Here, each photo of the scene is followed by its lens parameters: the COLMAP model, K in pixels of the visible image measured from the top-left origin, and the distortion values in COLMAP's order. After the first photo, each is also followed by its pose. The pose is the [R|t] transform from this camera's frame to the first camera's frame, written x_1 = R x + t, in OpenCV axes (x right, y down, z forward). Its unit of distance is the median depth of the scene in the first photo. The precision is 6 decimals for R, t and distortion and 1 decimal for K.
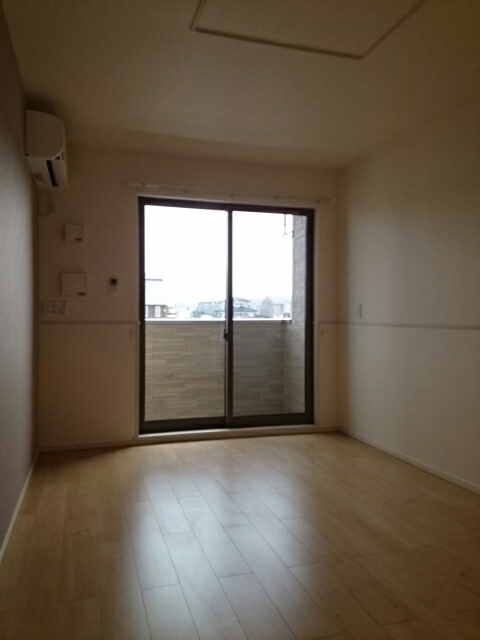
lens RADIAL K [[501.8, 0, 239.0], [0, 501.8, 319.7], [0, 0, 1]] dist [0.054039, 0.001508]
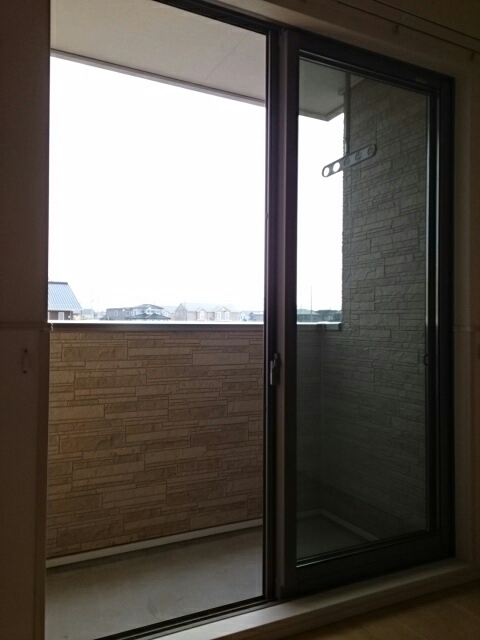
lens RADIAL K [[501.8, 0, 241.1], [0, 501.8, 319.9], [0, 0, 1]] dist [0.054039, 0.001508]
pose [[0.983474, 0.008451, 0.180849, -0.102778], [-0.005640, 0.999855, -0.016052, 0.004921], [-0.180959, 0.014766, 0.983380, 0.500613]]
